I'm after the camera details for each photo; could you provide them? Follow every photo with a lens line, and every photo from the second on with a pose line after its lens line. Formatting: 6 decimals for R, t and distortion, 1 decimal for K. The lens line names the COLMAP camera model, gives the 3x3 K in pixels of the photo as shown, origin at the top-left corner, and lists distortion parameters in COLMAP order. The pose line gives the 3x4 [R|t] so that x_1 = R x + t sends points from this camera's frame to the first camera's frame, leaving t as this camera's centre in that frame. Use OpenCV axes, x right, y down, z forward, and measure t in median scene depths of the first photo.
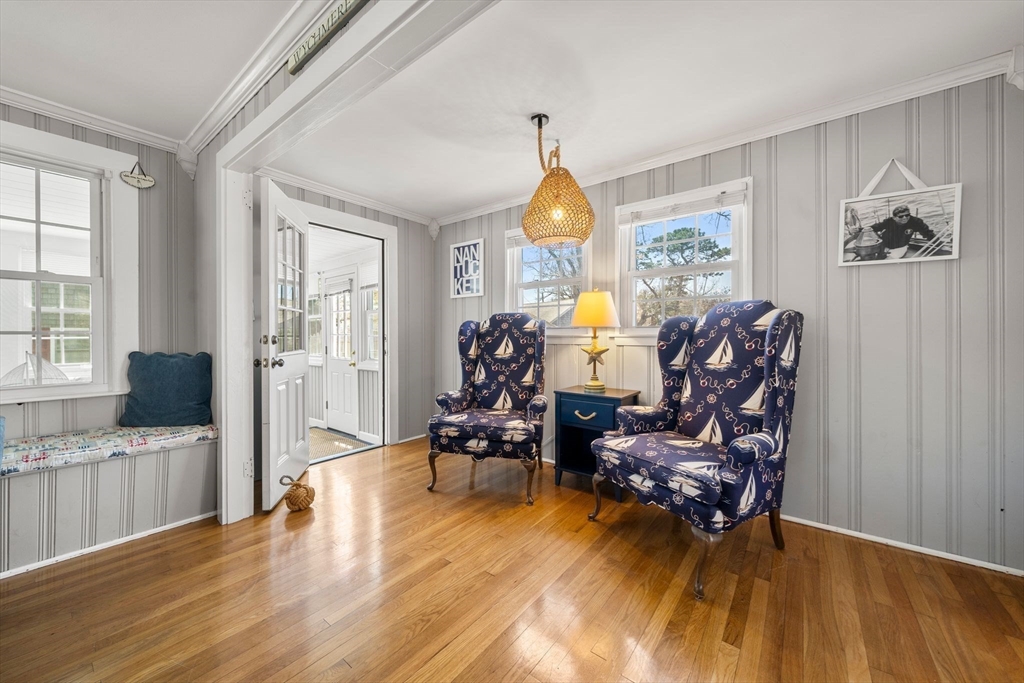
lens RADIAL K [[372.5, 0, 514.0], [0, 372.5, 339.3], [0, 0, 1]] dist [-0.000039, -0.000026]
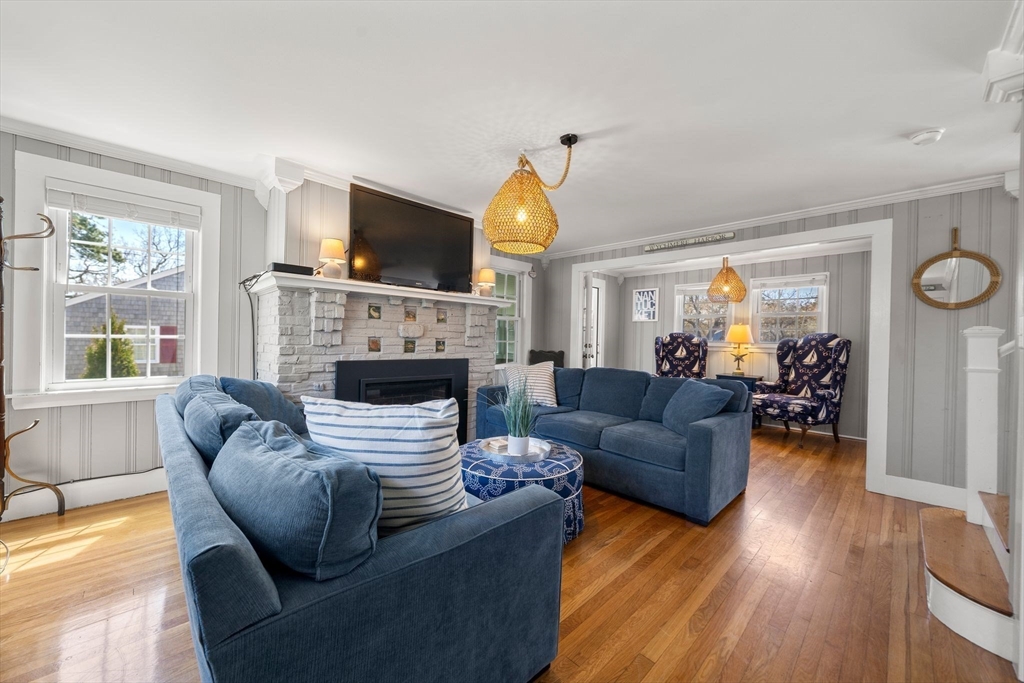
lens RADIAL K [[385.1, 0, 512.0], [0, 385.1, 341.5], [0, 0, 1]] dist [-0.000369, -0.000053]
pose [[0.990807, 0.023101, -0.133298, -0.813583], [-0.023340, 0.999728, -0.000234, -0.011833], [0.133257, 0.003343, 0.991076, -1.357307]]
